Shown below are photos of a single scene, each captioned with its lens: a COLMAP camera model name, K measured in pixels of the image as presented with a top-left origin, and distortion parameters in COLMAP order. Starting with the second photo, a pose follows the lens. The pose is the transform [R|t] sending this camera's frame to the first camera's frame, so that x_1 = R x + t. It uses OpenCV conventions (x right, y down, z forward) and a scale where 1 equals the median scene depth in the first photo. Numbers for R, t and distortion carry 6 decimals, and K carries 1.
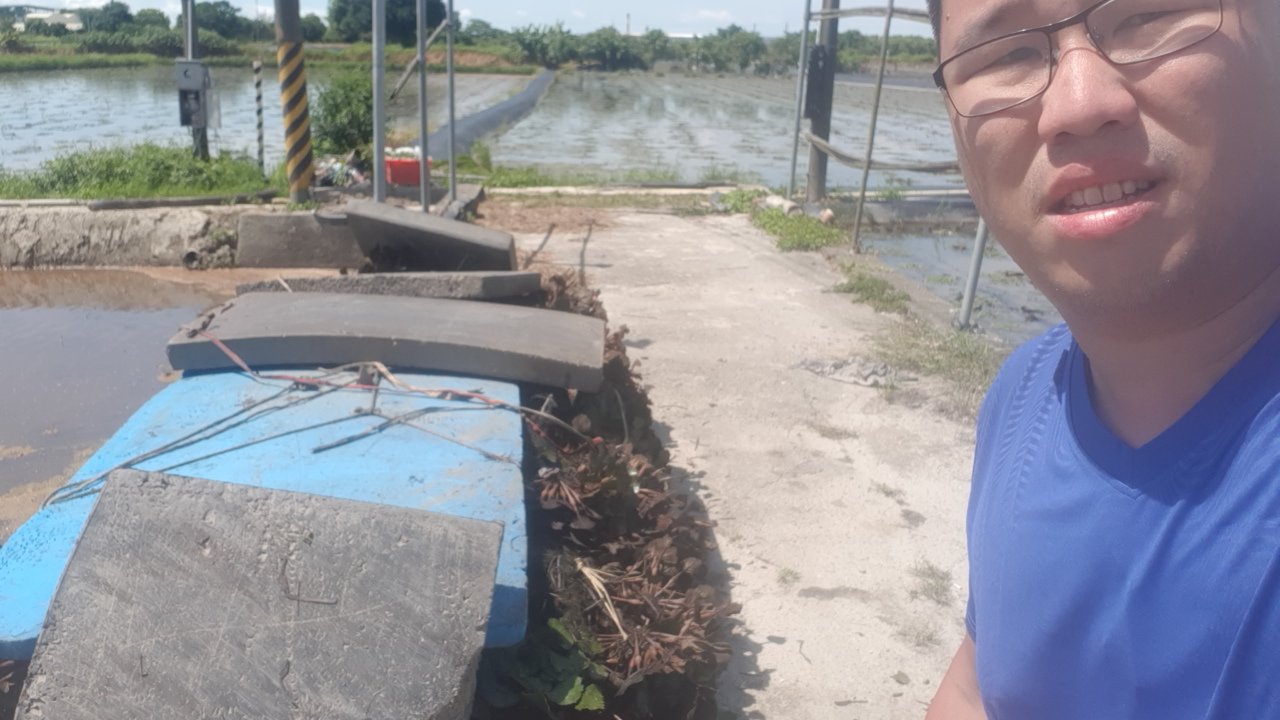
lens RADIAL K [[947.3, 0, 637.4], [0, 947.3, 356.6], [0, 0, 1]] dist [0.057436, -0.067868]
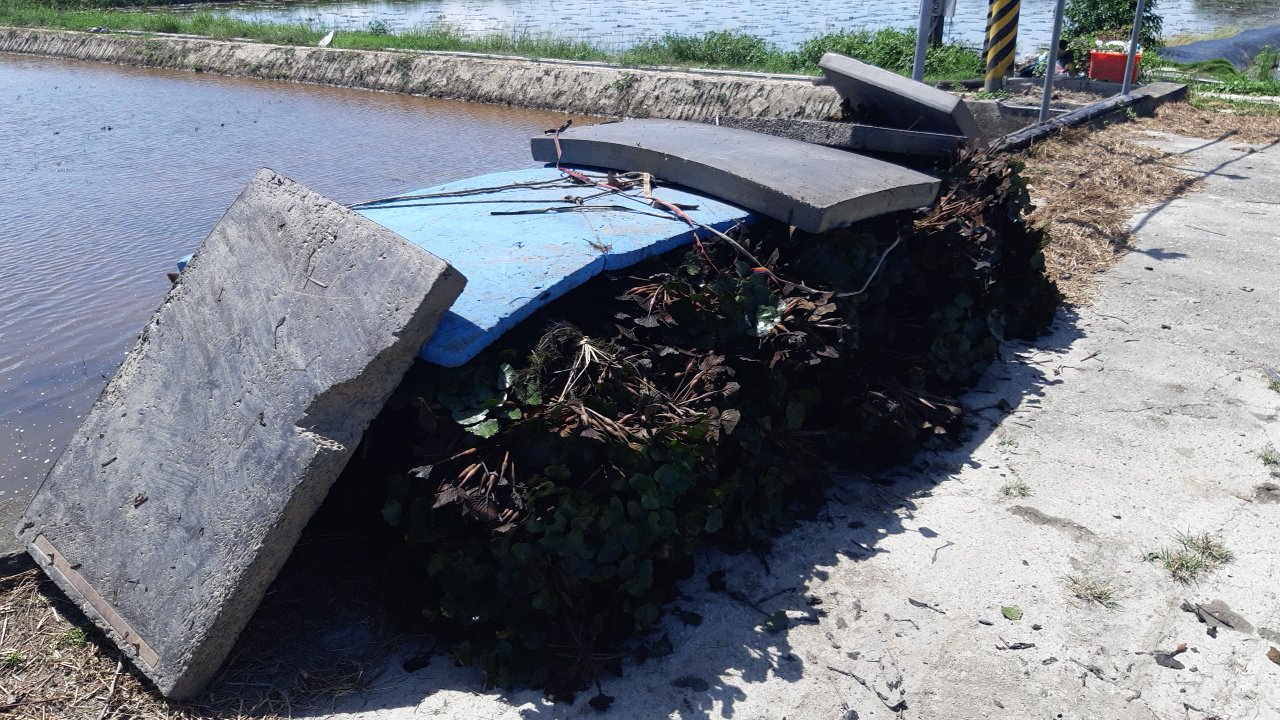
lens RADIAL K [[909.4, 0, 640.0], [0, 909.4, 360.0], [0, 0, 1]] dist [-0.003713, -0.006809]
pose [[0.761194, 0.253897, -0.596758, 0.280039], [-0.176267, 0.966535, 0.186385, 0.014203], [0.624111, -0.036686, 0.780474, 0.098857]]
